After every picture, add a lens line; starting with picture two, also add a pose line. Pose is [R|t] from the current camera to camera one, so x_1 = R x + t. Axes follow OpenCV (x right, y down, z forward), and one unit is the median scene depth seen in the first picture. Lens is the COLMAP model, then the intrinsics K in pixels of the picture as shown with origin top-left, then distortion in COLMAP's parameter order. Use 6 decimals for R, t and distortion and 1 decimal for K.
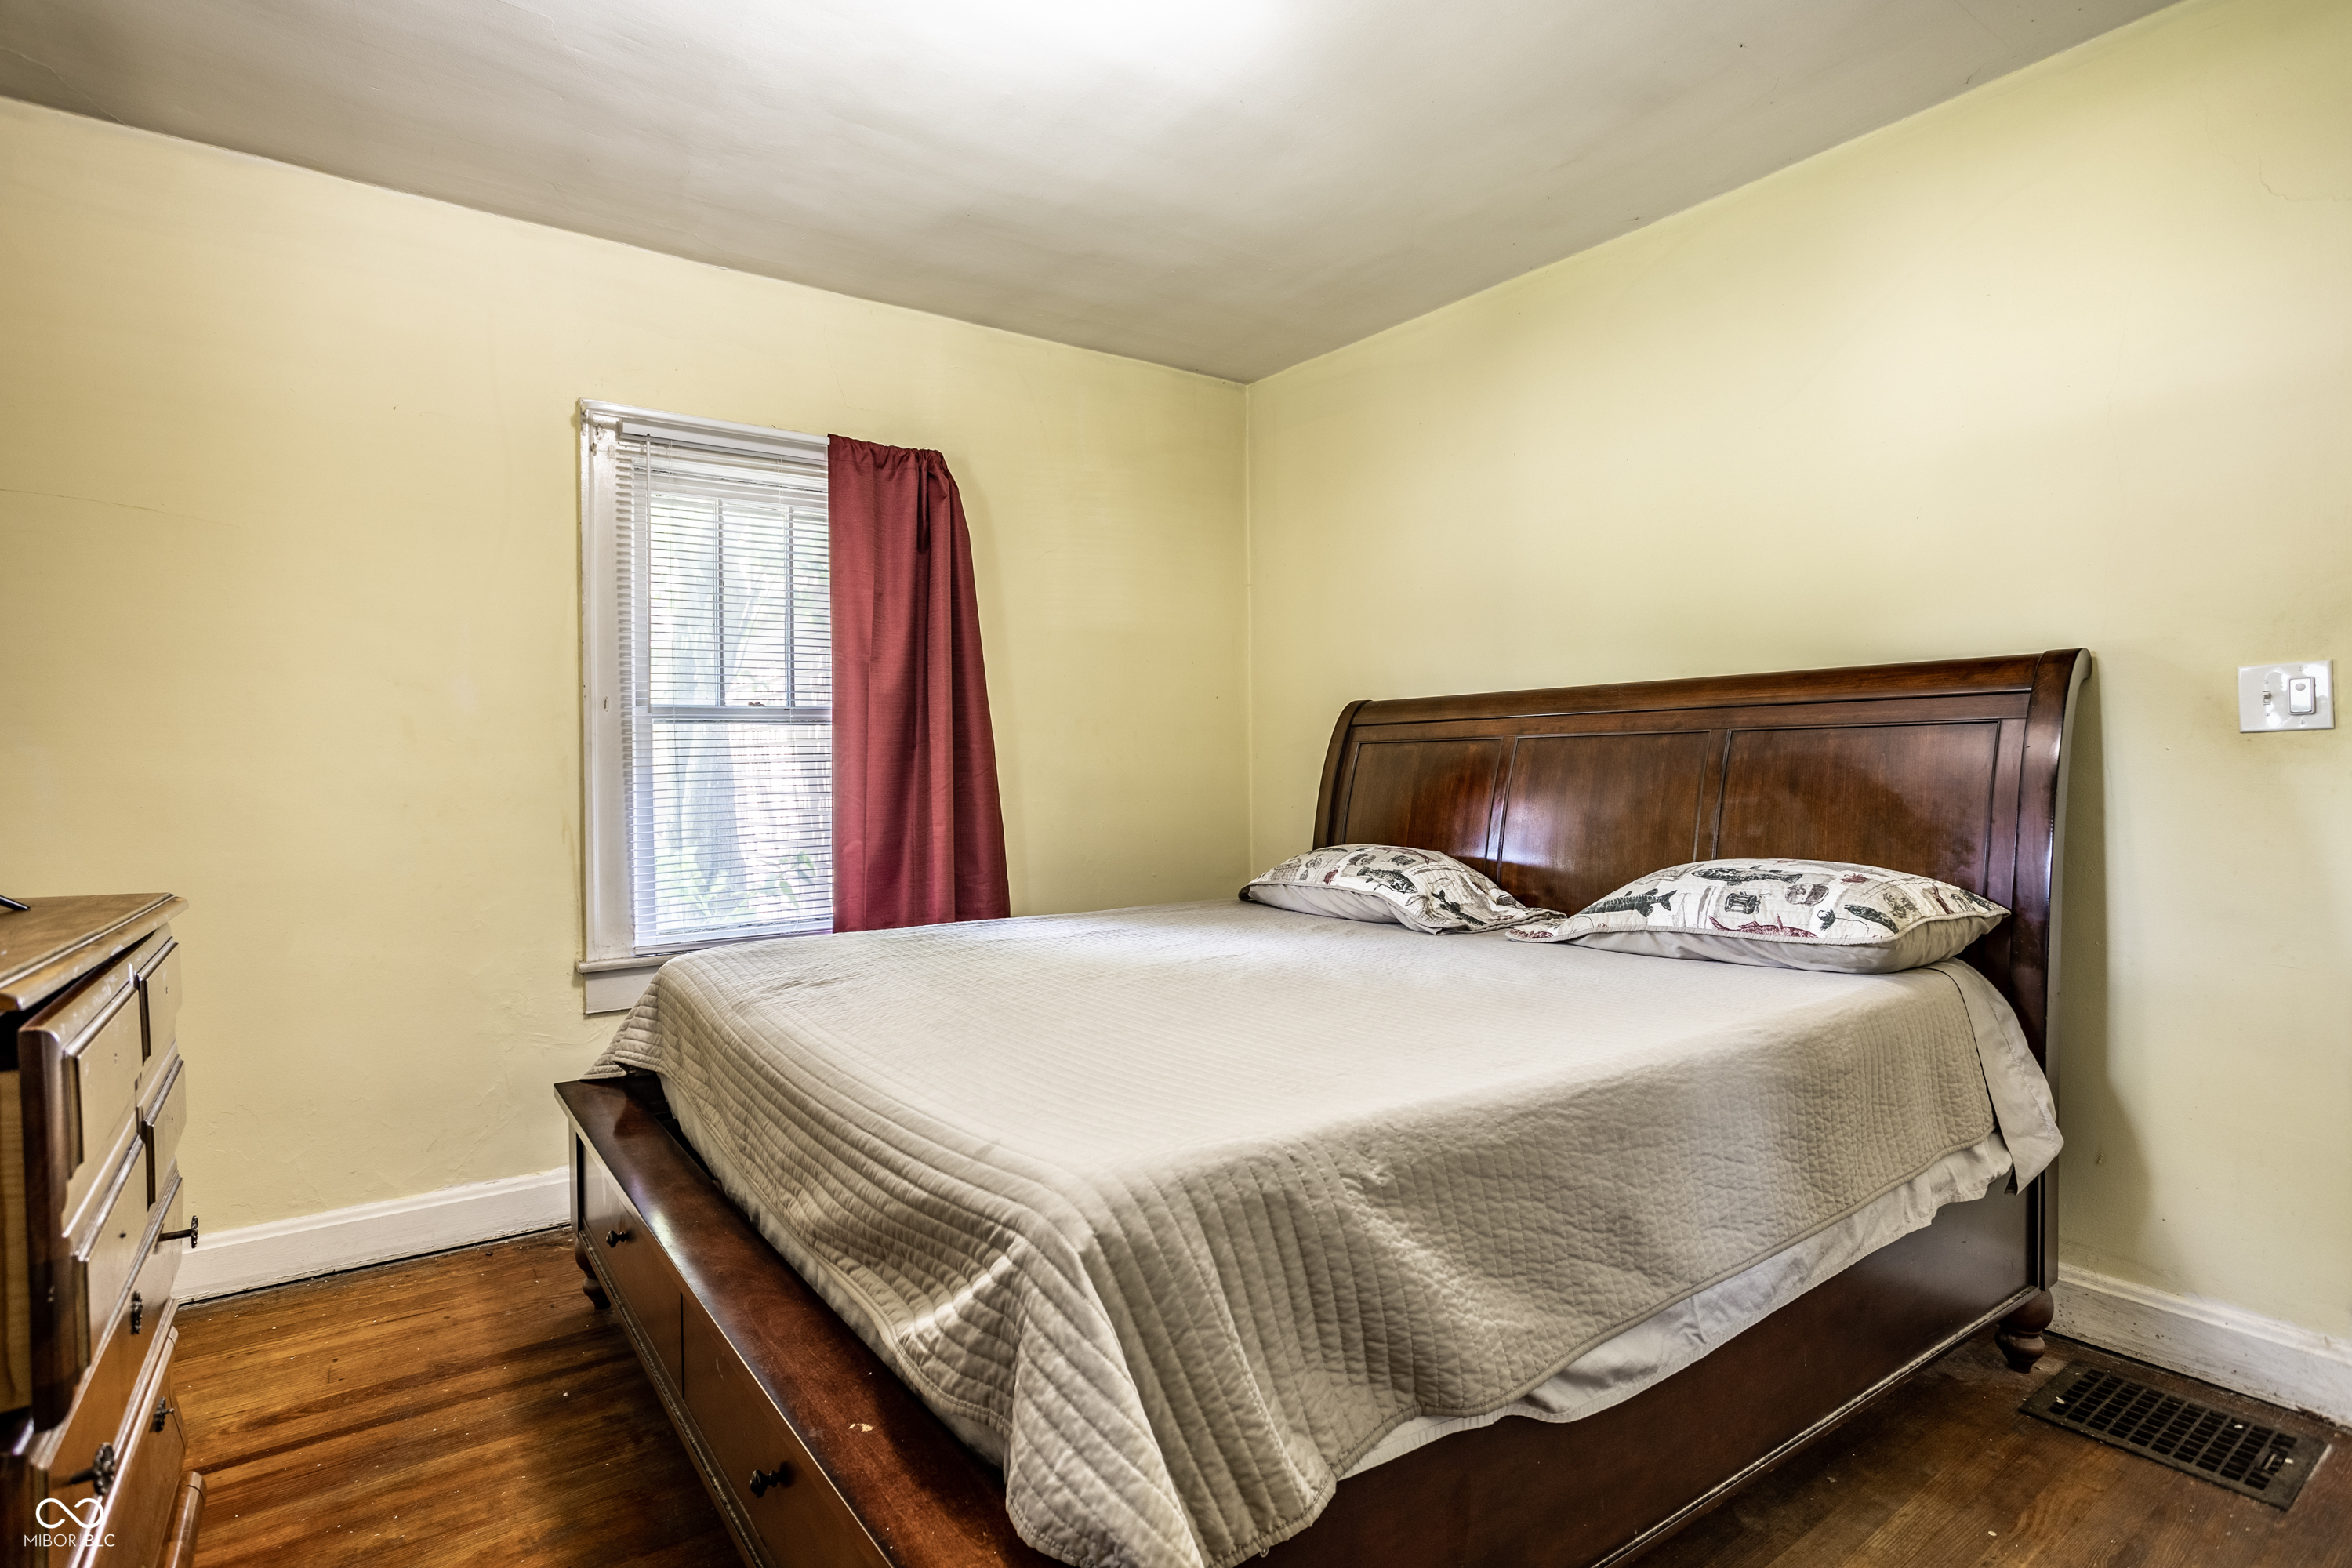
lens RADIAL K [[1188.4, 0, 1166.7], [0, 1188.4, 782.1], [0, 0, 1]] dist [-0.063878, 0.030688]
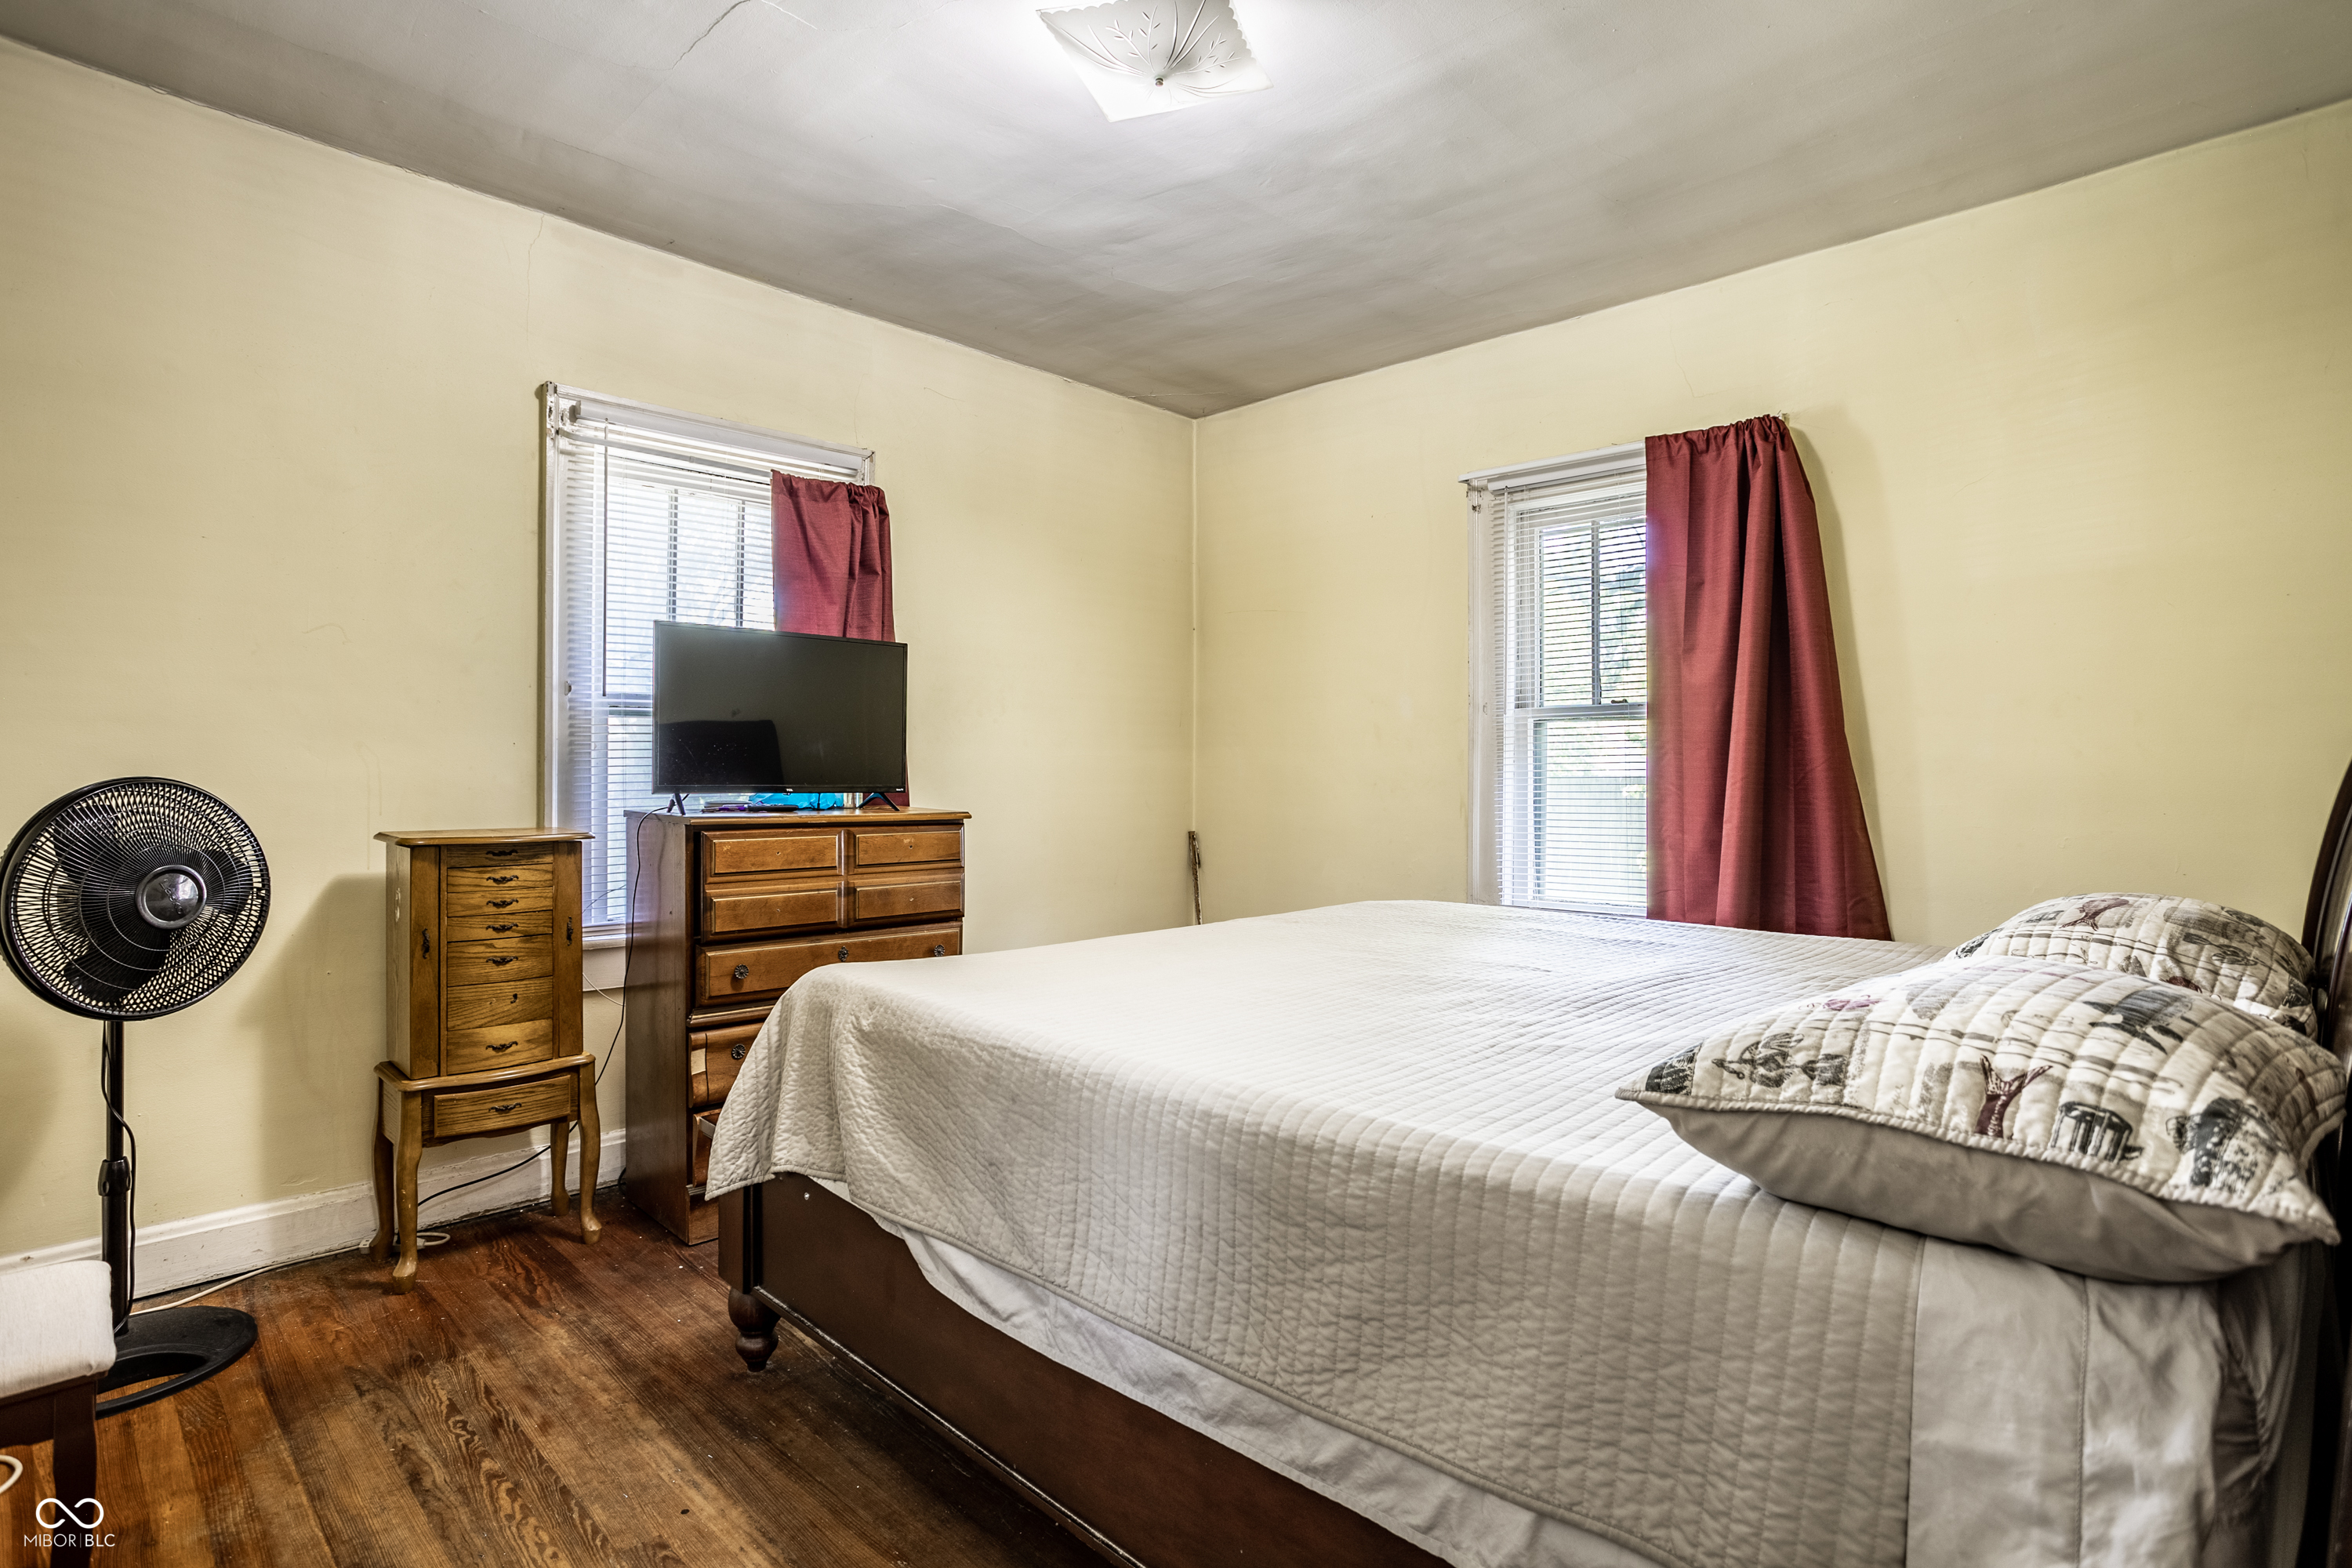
lens RADIAL K [[1188.4, 0, 1166.7], [0, 1188.4, 782.1], [0, 0, 1]] dist [-0.063878, 0.030688]
pose [[0.137481, 0.031227, -0.990012, 0.680829], [-0.012676, 0.999477, 0.029765, -0.018578], [0.990423, 0.008457, 0.137805, 0.443369]]
